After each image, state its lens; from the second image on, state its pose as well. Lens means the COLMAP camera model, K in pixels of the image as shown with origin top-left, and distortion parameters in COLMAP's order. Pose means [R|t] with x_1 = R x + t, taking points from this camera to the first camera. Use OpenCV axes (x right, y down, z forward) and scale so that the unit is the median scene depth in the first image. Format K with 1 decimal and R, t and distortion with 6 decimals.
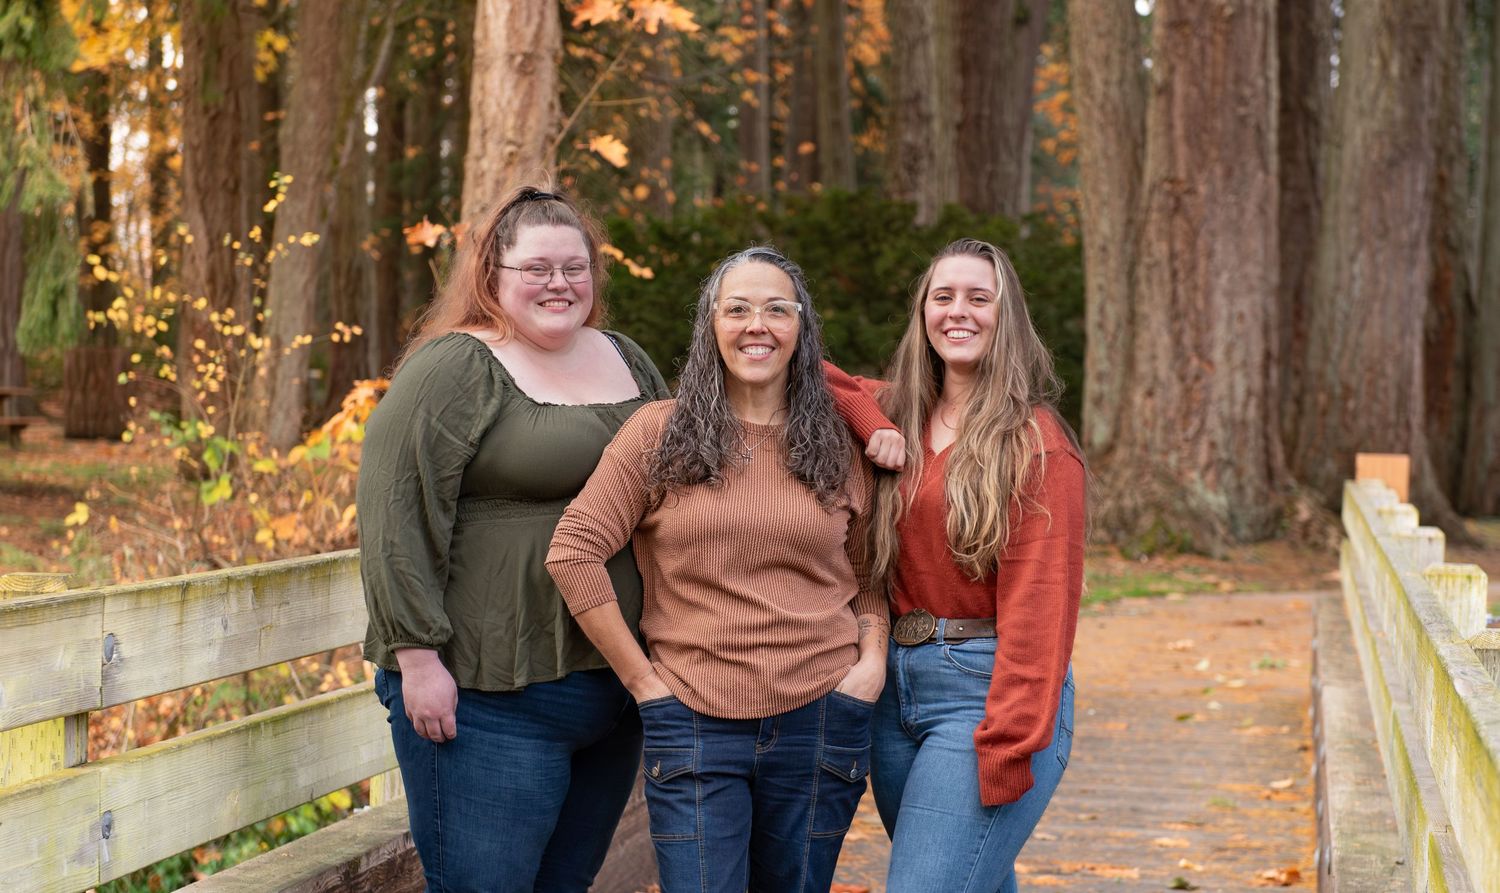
lens RADIAL K [[3854.1, 0, 747.0], [0, 3854.1, 321.0], [0, 0, 1]] dist [0.018030, -0.447268]
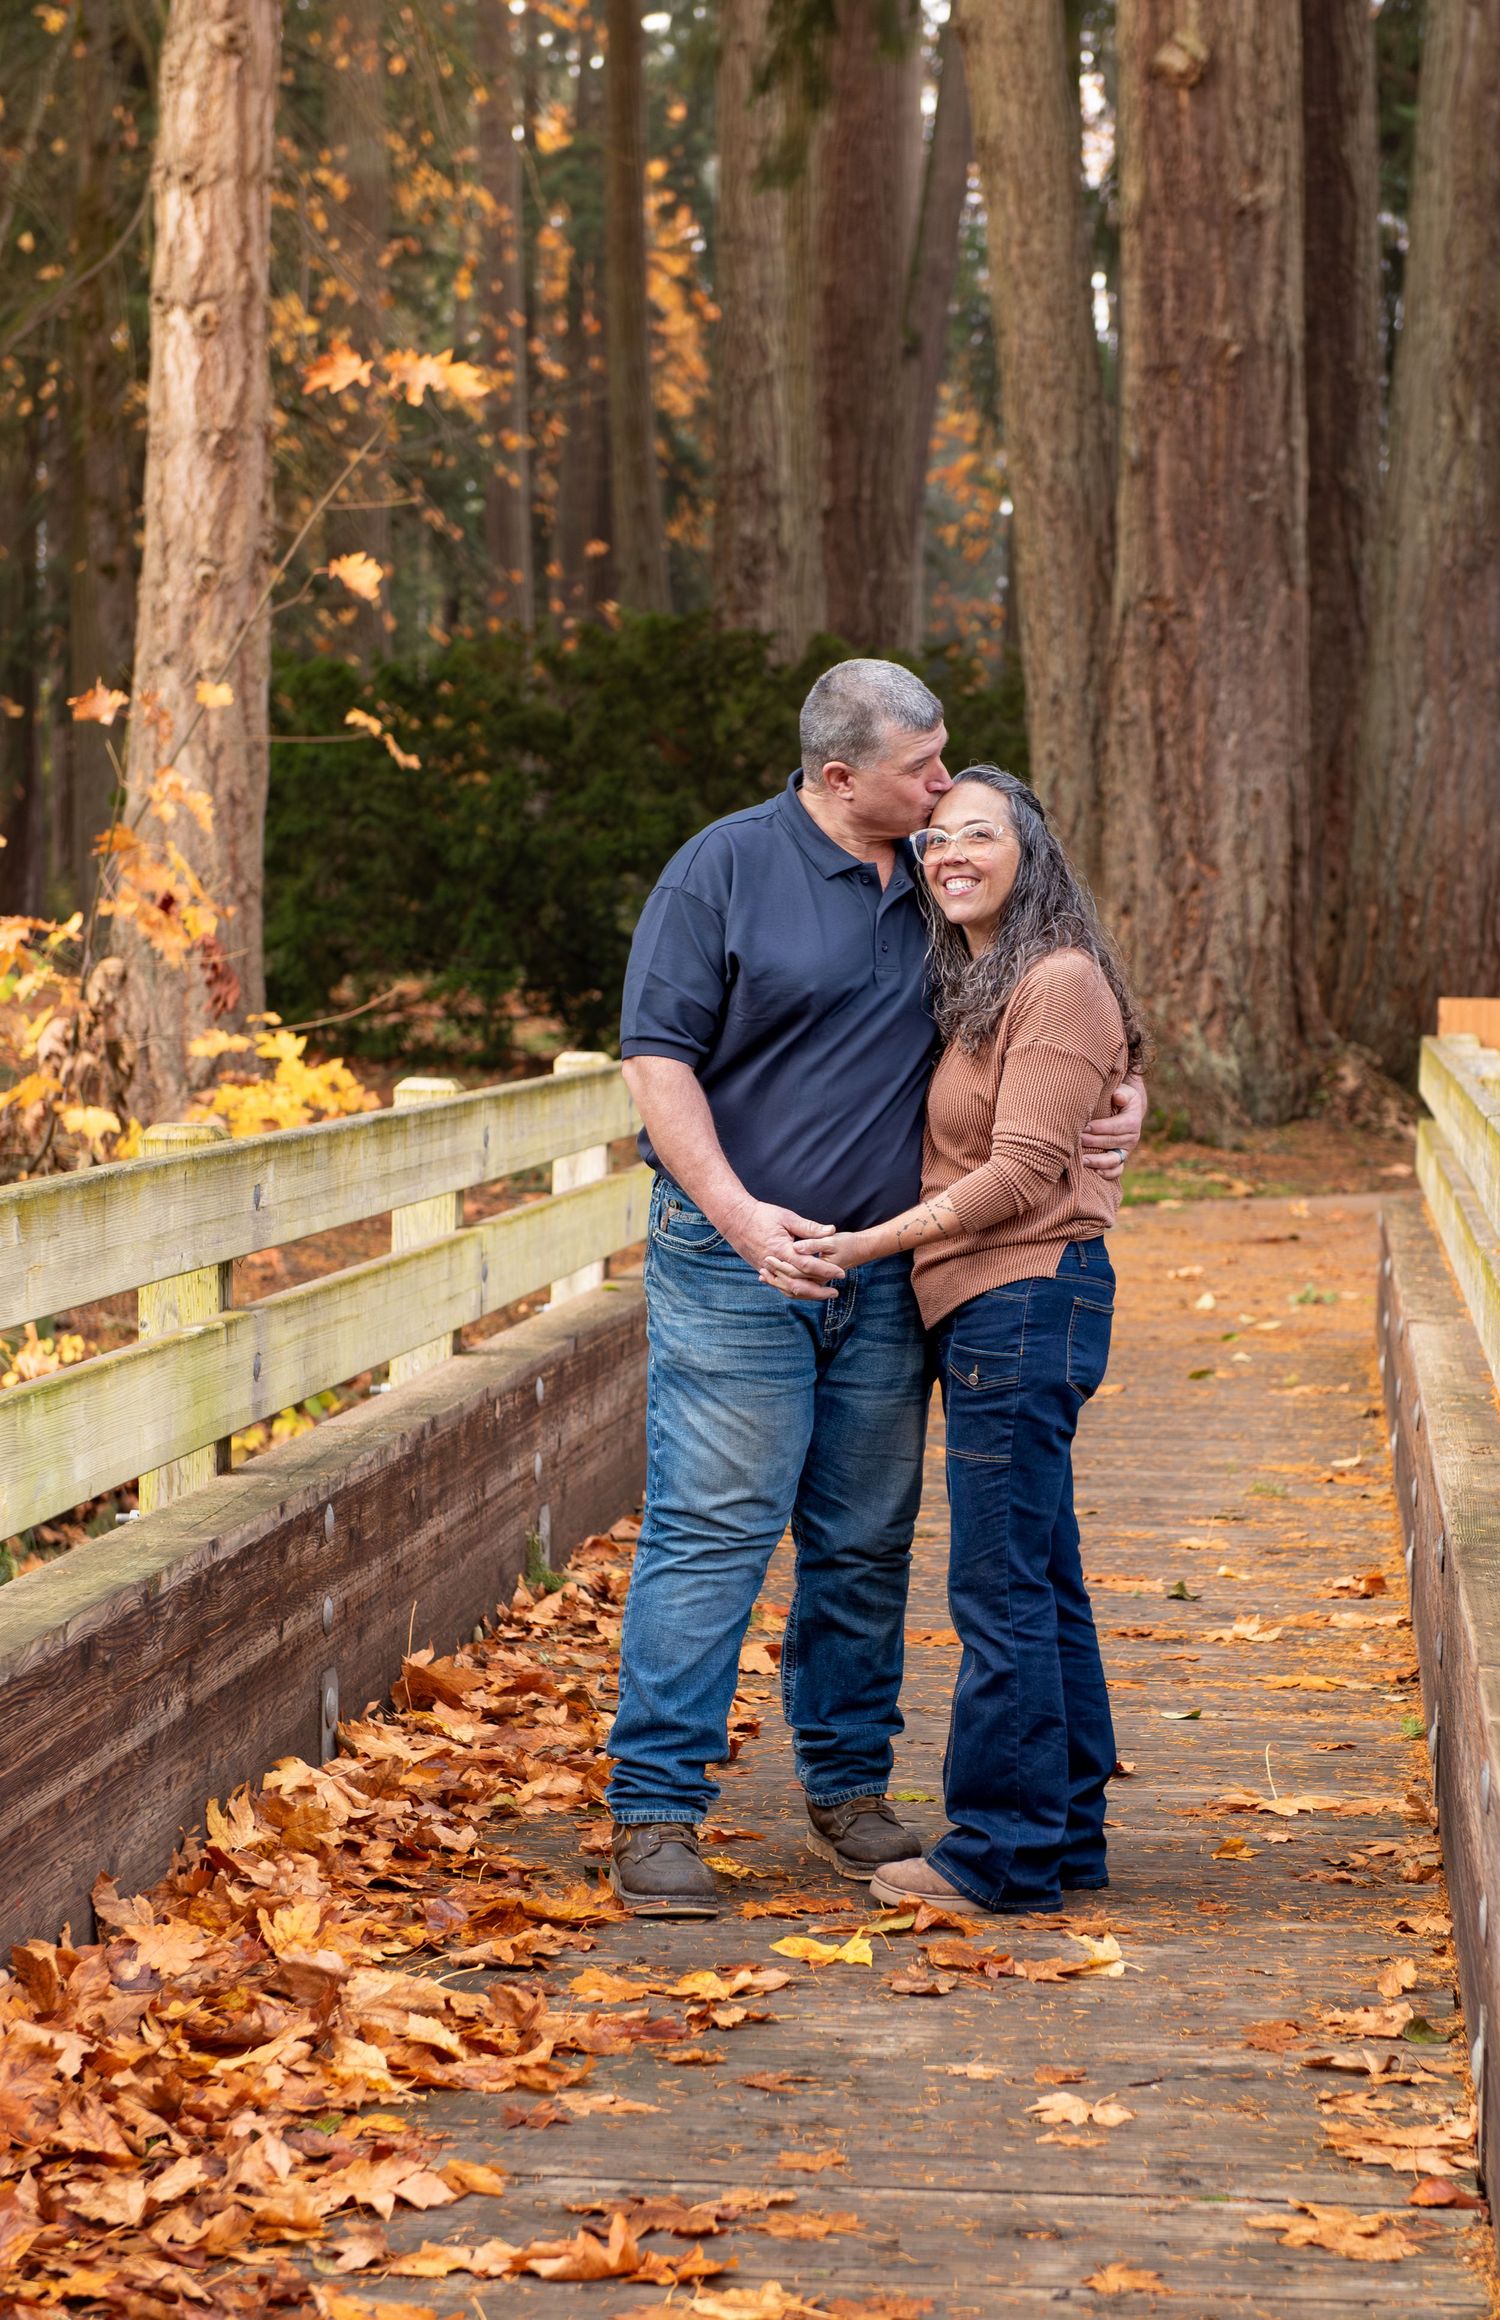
lens RADIAL K [[6018.9, 0, 828.3], [0, 6018.9, 1158.0], [0, 0, 1]] dist [0.041025, -0.639046]
pose [[0.997666, -0.017870, 0.065900, -0.020027], [0.013739, 0.997943, 0.062614, -0.005081], [-0.066883, -0.061562, 0.995860, -0.068910]]
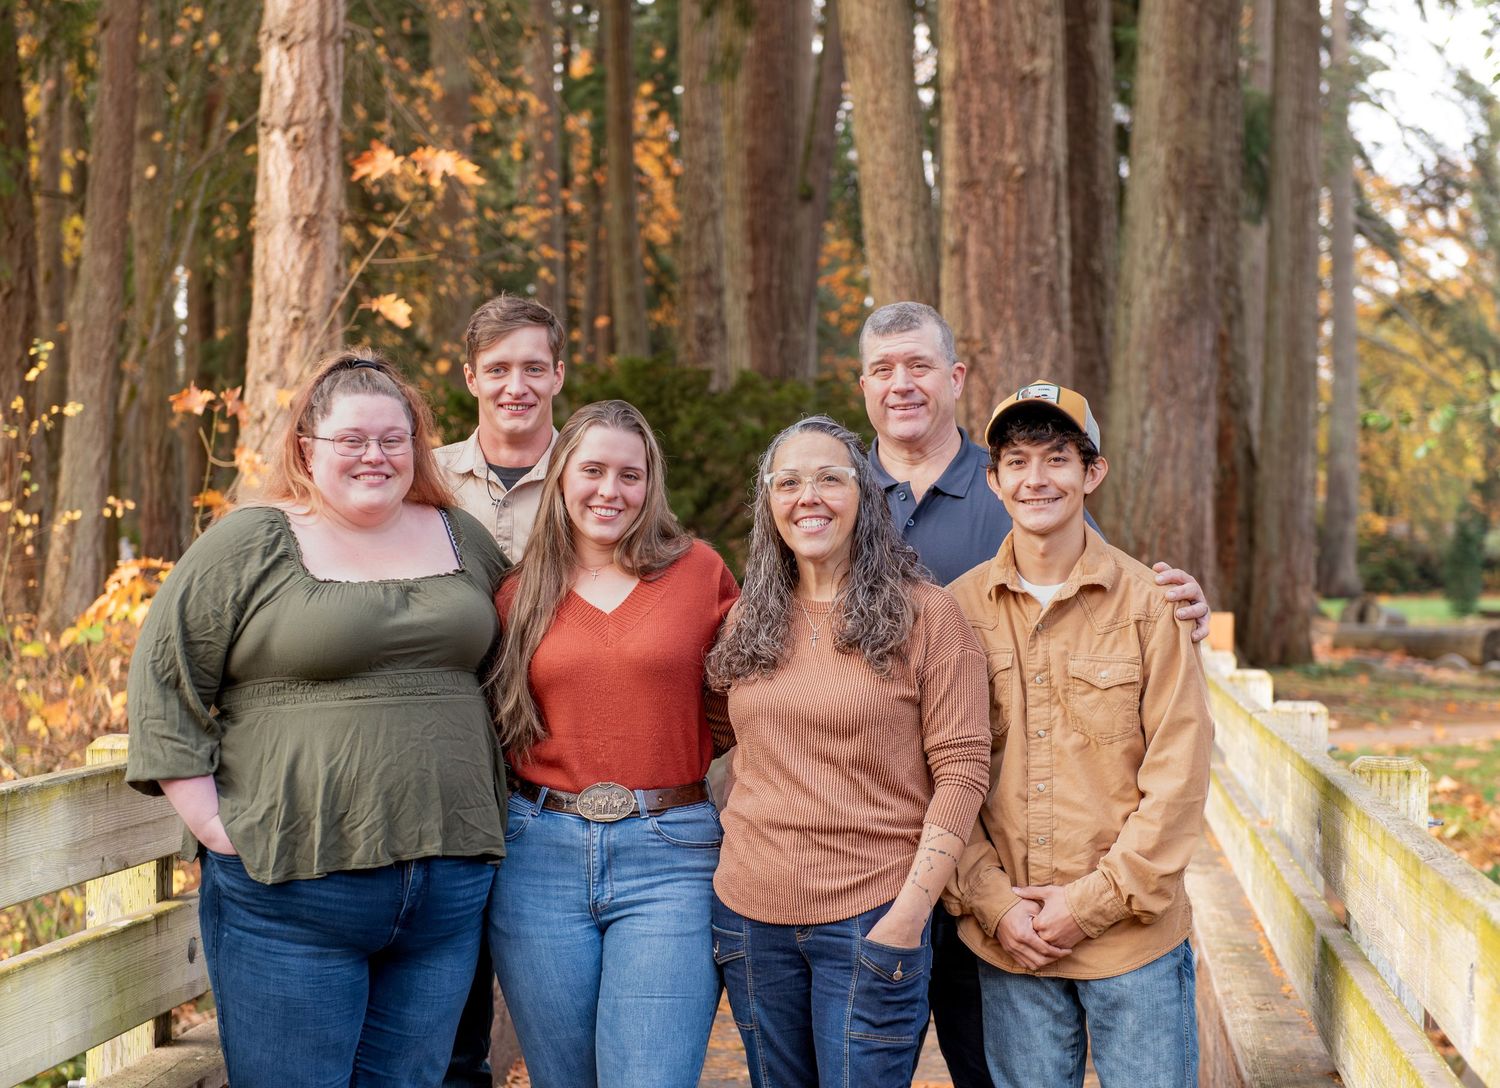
lens RADIAL K [[3343.3, 0, 772.5], [0, 3343.3, 505.1], [0, 0, 1]] dist [0.009289, -0.366684]
pose [[0.997695, -0.019360, 0.065031, 0.002237], [0.019078, 0.999806, 0.004954, 0.001195], [-0.065114, -0.003702, 0.997871, 0.133898]]
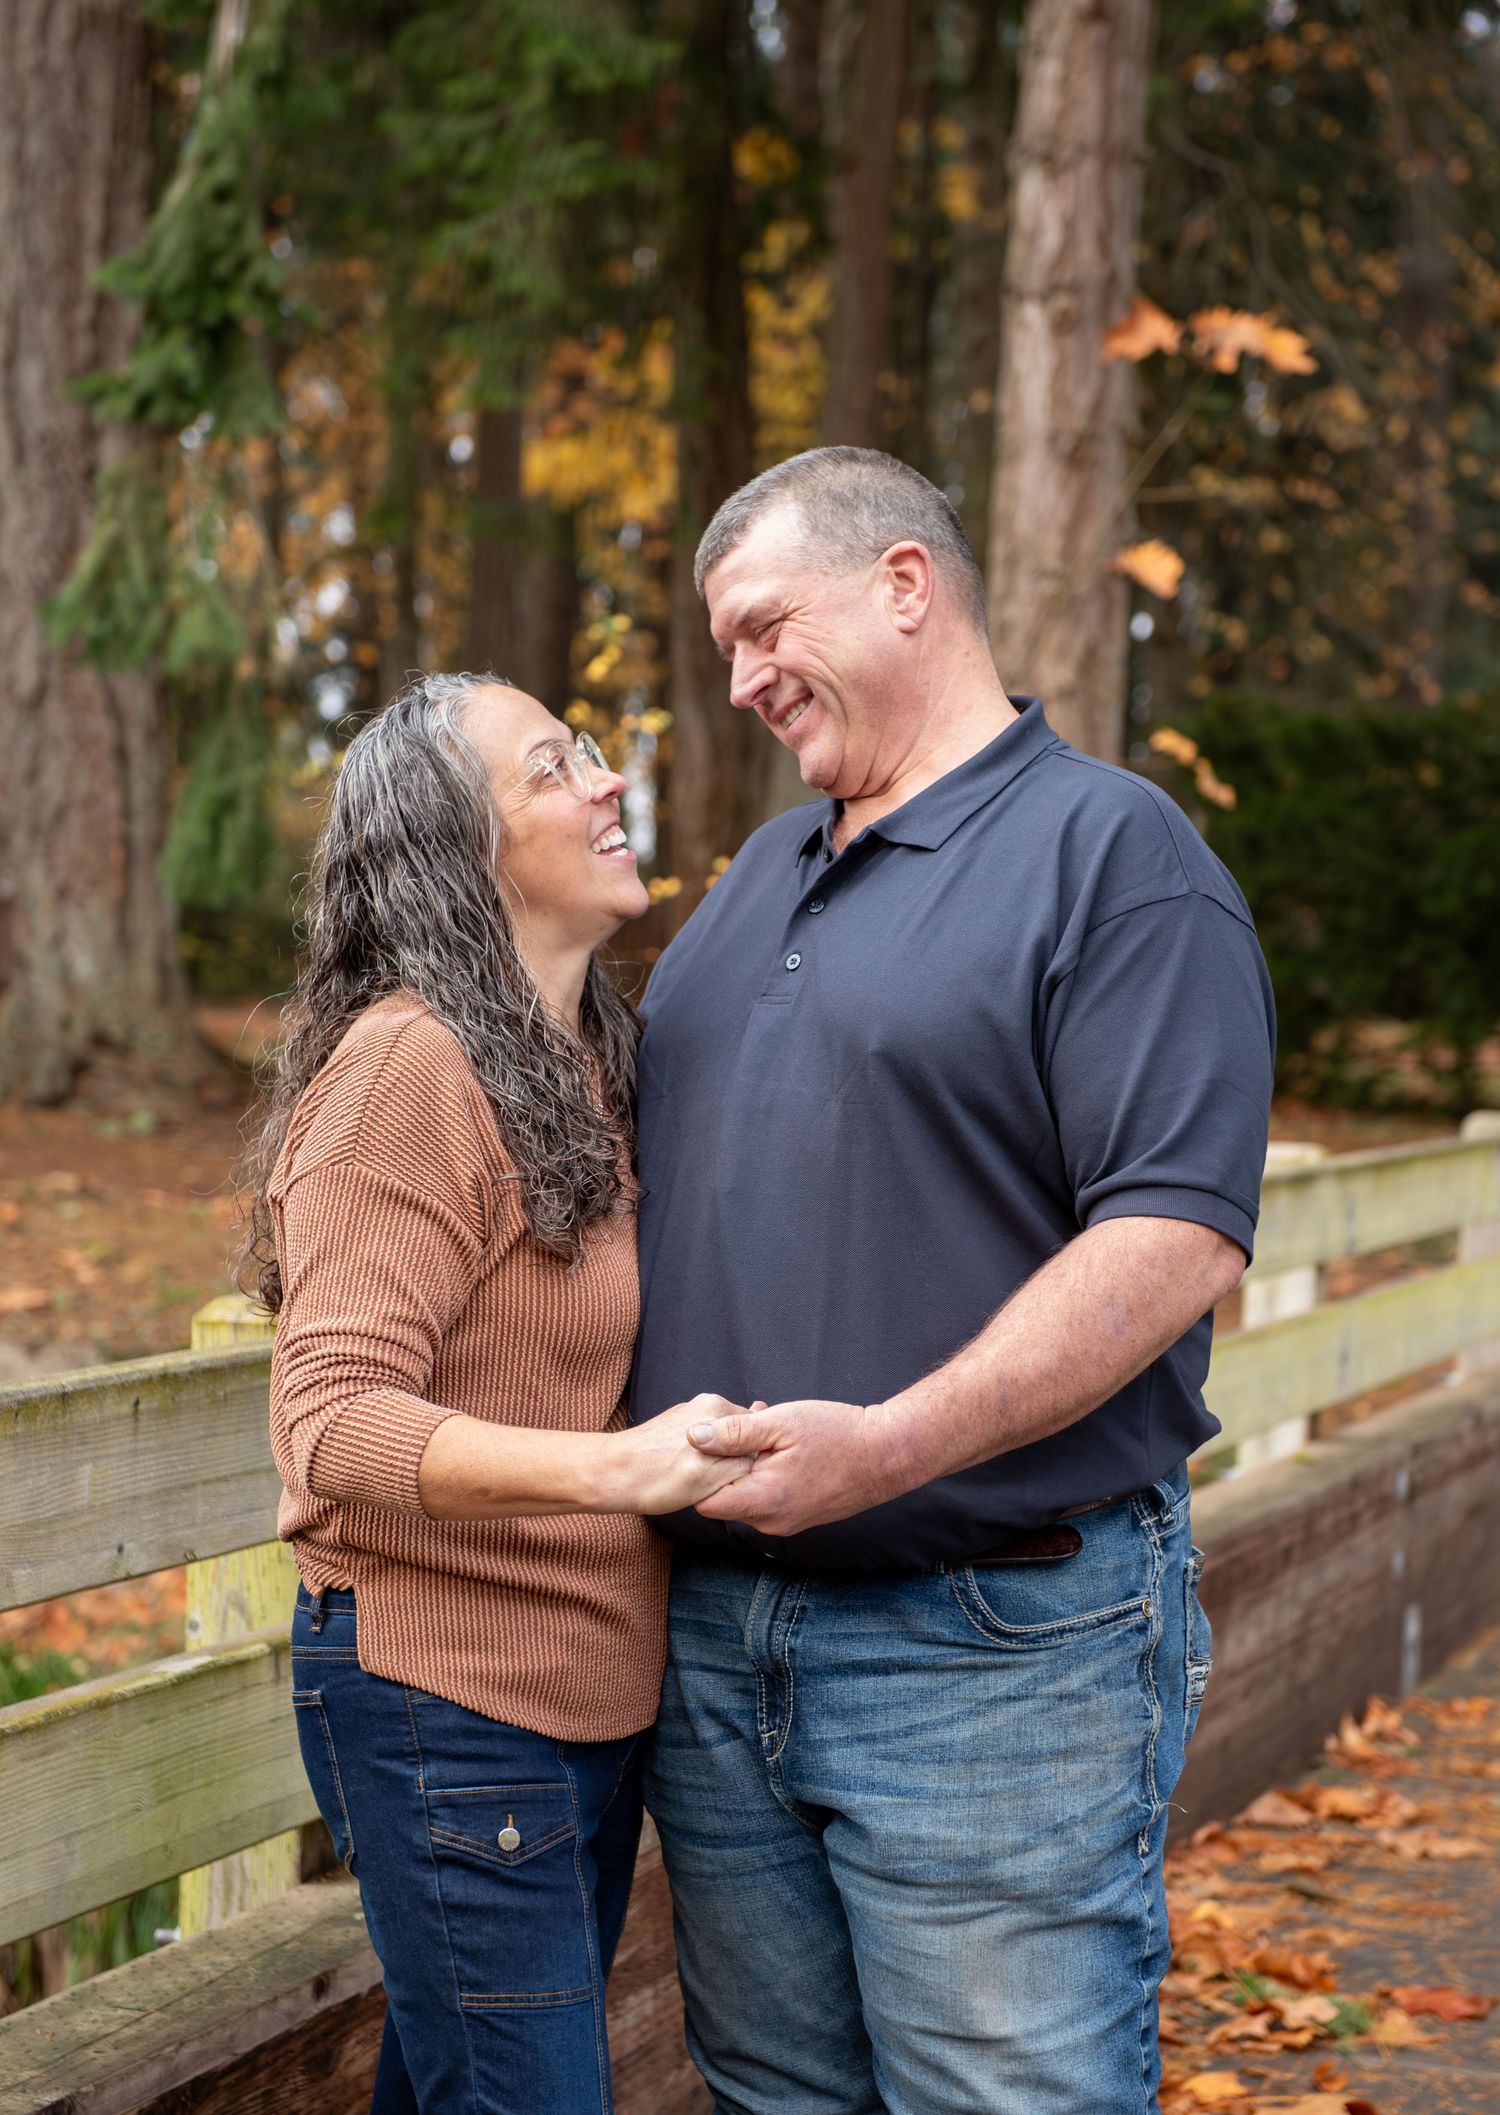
lens RADIAL K [[4267.3, 0, 752.6], [0, 4267.3, 1135.4], [0, 0, 1]] dist [0.056306, 0.104611]
pose [[0.977769, 0.014814, -0.209160, 0.033142], [-0.002011, 0.998118, 0.061291, 0.001988], [0.209675, -0.059508, 0.975959, 0.259490]]
